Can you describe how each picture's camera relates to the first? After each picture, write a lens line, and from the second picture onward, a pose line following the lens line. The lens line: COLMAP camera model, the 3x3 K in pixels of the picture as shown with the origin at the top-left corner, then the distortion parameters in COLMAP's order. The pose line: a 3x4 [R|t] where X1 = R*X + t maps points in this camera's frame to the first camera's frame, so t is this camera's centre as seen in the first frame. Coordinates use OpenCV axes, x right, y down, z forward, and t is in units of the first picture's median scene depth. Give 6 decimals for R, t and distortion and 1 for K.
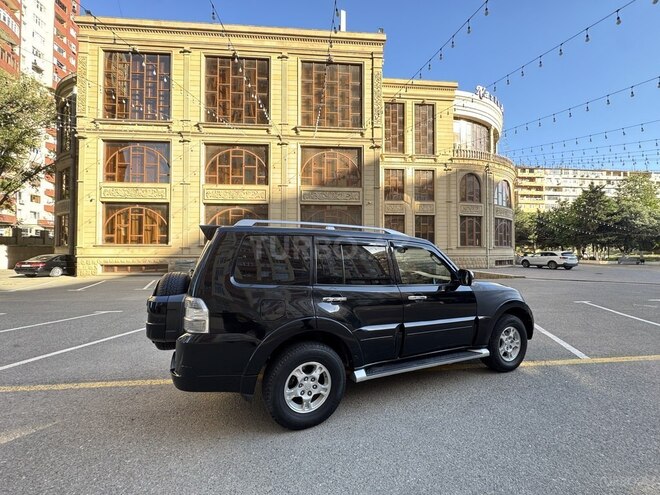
lens RADIAL K [[263.9, 0, 330.2], [0, 263.9, 247.7], [0, 0, 1]] dist [-0.002544, 0.000219]
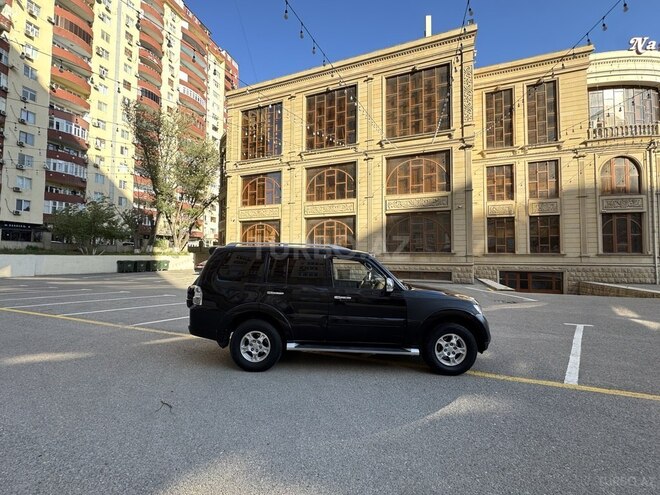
lens RADIAL K [[263.9, 0, 330.7], [0, 263.9, 247.8], [0, 0, 1]] dist [-0.002544, 0.000219]
pose [[0.906391, -0.009792, -0.422326, 0.129826], [0.000259, 0.999744, -0.022624, -0.004988], [0.422440, 0.020397, 0.906161, -0.035856]]
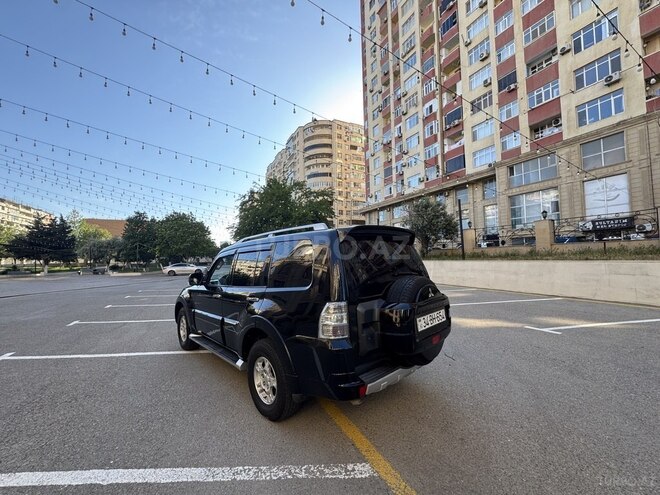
lens RADIAL K [[263.9, 0, 330.3], [0, 263.9, 246.4], [0, 0, 1]] dist [-0.002544, 0.000219]
pose [[-0.346181, 0.050130, 0.936828, -0.193670], [0.005905, 0.998668, -0.051257, 0.005716], [-0.938149, -0.012212, -0.346015, 0.230018]]
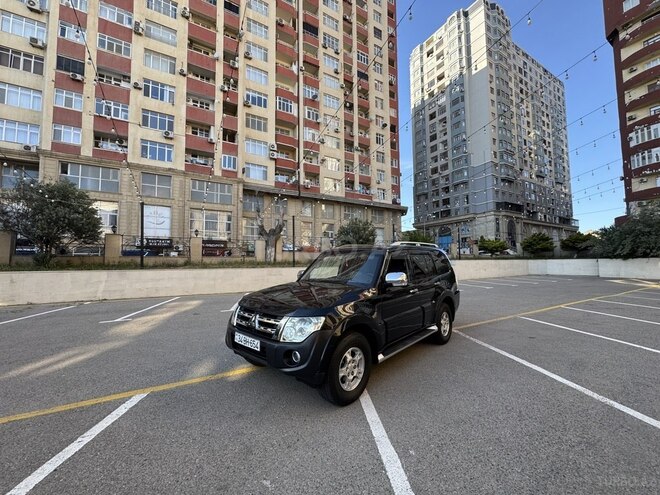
lens RADIAL K [[263.9, 0, 329.1], [0, 263.9, 247.4], [0, 0, 1]] dist [-0.002544, 0.000219]
pose [[-0.915916, -0.016948, -0.401013, 0.165298], [0.015059, 0.996953, -0.076531, 0.011092], [0.401088, -0.076135, -0.912870, 0.416796]]
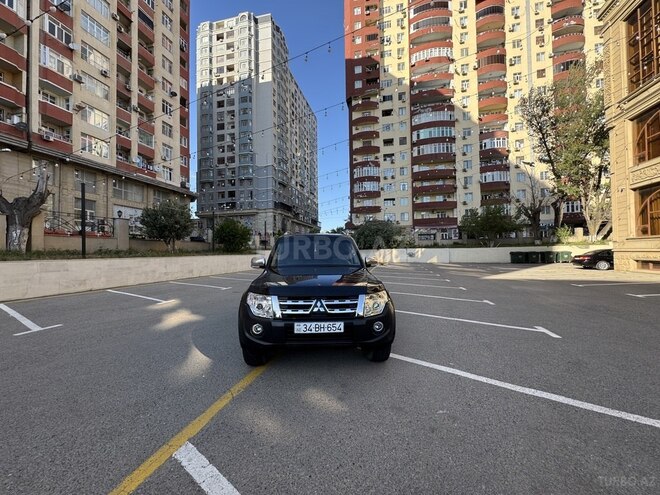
lens RADIAL K [[263.9, 0, 330.5], [0, 263.9, 247.7], [0, 0, 1]] dist [-0.002544, 0.000219]
pose [[-0.331467, -0.011860, -0.943392, 0.286238], [0.029741, 0.999293, -0.023012, 0.012302], [0.942998, -0.035685, -0.330879, 0.305309]]
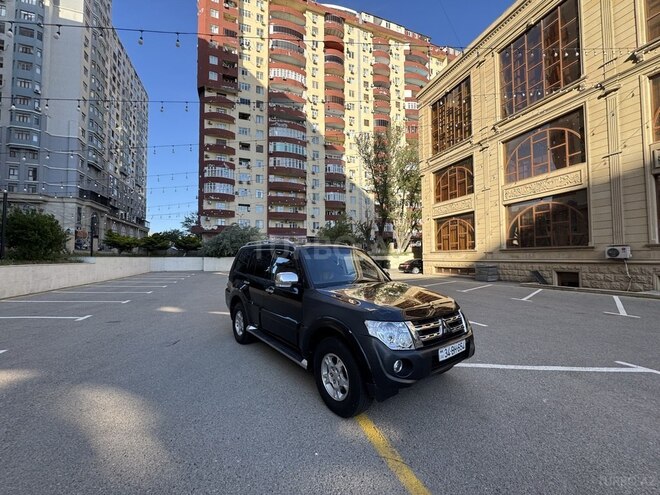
lens RADIAL K [[263.9, 0, 330.1], [0, 263.9, 247.9], [0, 0, 1]] dist [-0.002544, 0.000219]
pose [[0.248543, -0.037234, -0.967905, 0.268983], [0.022097, 0.999219, -0.032765, 0.002589], [0.968369, -0.013244, 0.249172, 0.149541]]
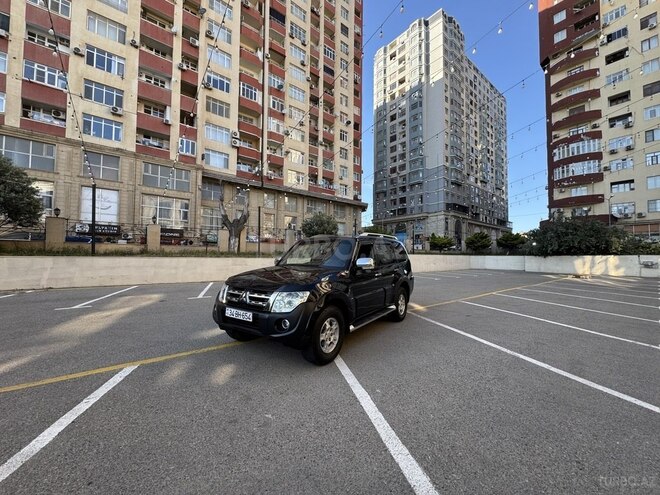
lens RADIAL K [[263.9, 0, 329.4], [0, 263.9, 246.5], [0, 0, 1]] dist [-0.002544, 0.000219]
pose [[-0.844205, -0.030405, -0.535157, 0.190722], [-0.000666, 0.998449, -0.055678, 0.018054], [0.536019, -0.046647, -0.842916, 0.434893]]
